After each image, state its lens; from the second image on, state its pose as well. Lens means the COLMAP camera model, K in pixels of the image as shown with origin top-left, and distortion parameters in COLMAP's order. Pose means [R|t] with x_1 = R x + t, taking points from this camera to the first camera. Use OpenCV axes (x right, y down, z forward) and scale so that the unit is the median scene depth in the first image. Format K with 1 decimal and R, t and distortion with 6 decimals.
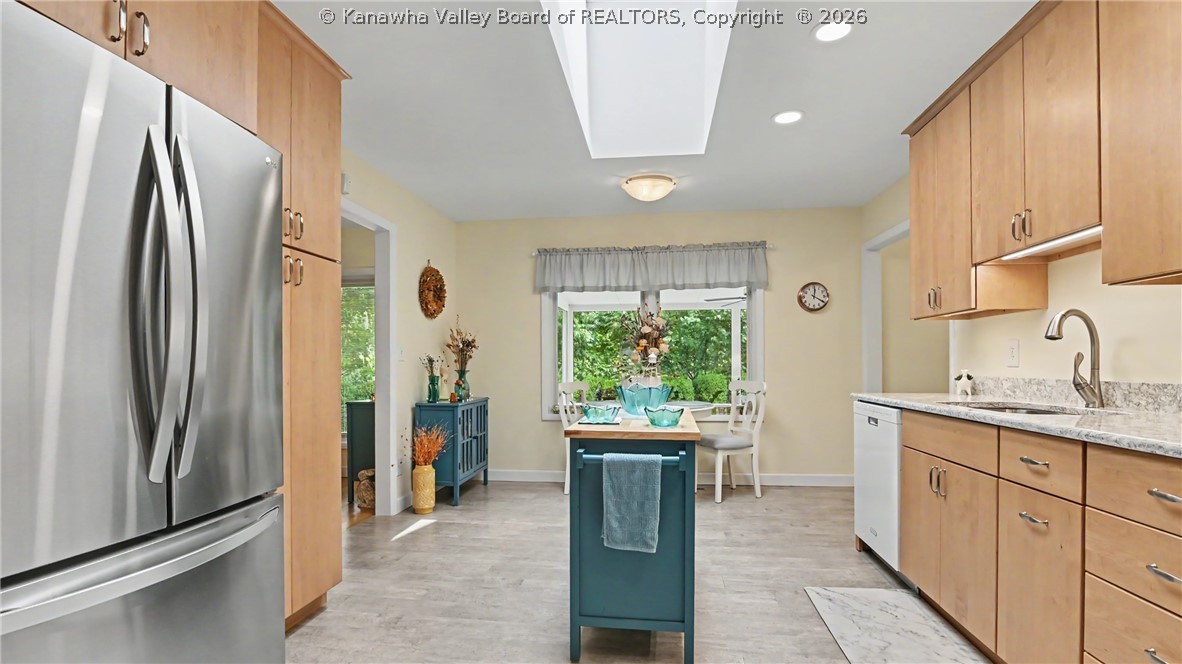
lens RADIAL K [[559.3, 0, 593.9], [0, 559.3, 366.8], [0, 0, 1]] dist [-0.018767, 0.000339]
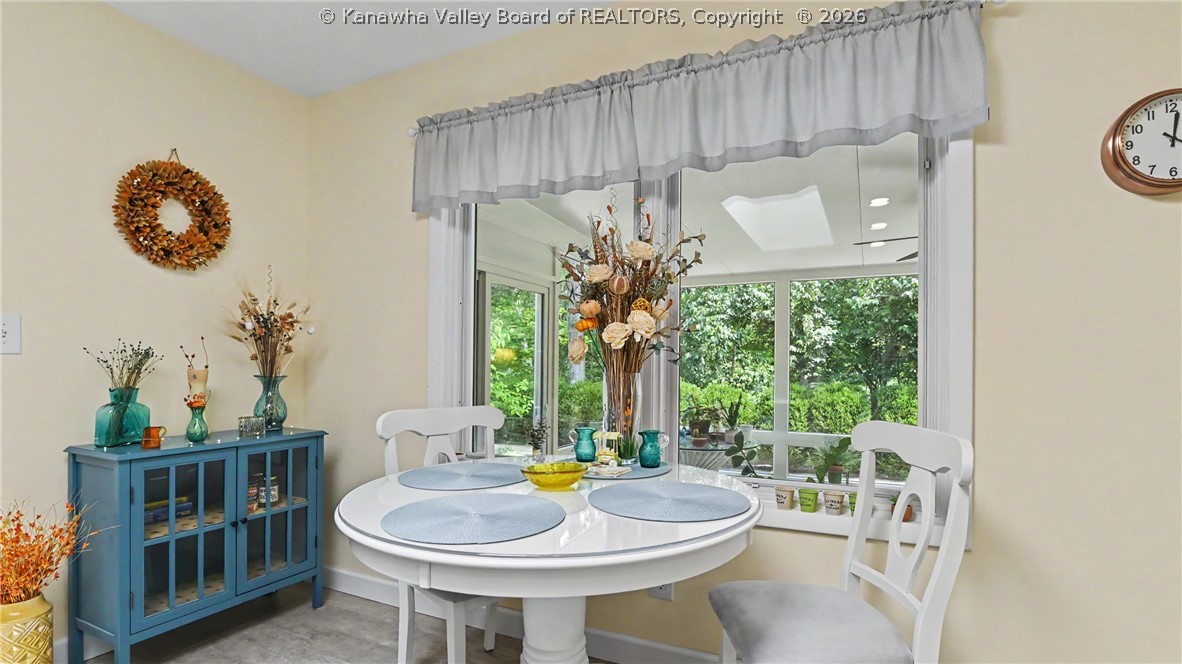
lens RADIAL K [[559.3, 0, 593.9], [0, 559.3, 366.8], [0, 0, 1]] dist [-0.018767, 0.000339]
pose [[0.944103, 0.009826, -0.329504, 0.234025], [-0.011712, 0.999924, -0.003740, -0.003934], [0.329442, 0.007390, 0.944147, 0.720913]]
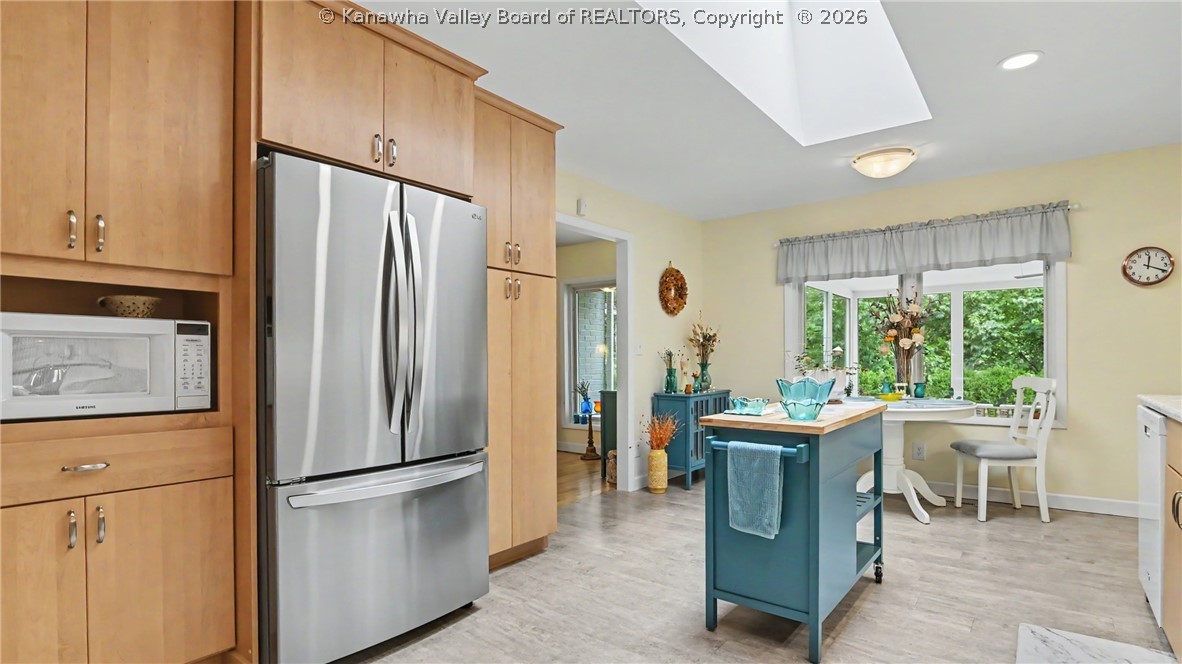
lens RADIAL K [[579.5, 0, 595.6], [0, 579.5, 360.4], [0, 0, 1]] dist [-0.020078, 0.000286]
pose [[0.859040, -0.000333, -0.511908, 0.167688], [0.001169, 0.999998, 0.001312, -0.001269], [0.511906, -0.001726, 0.859039, -0.042813]]
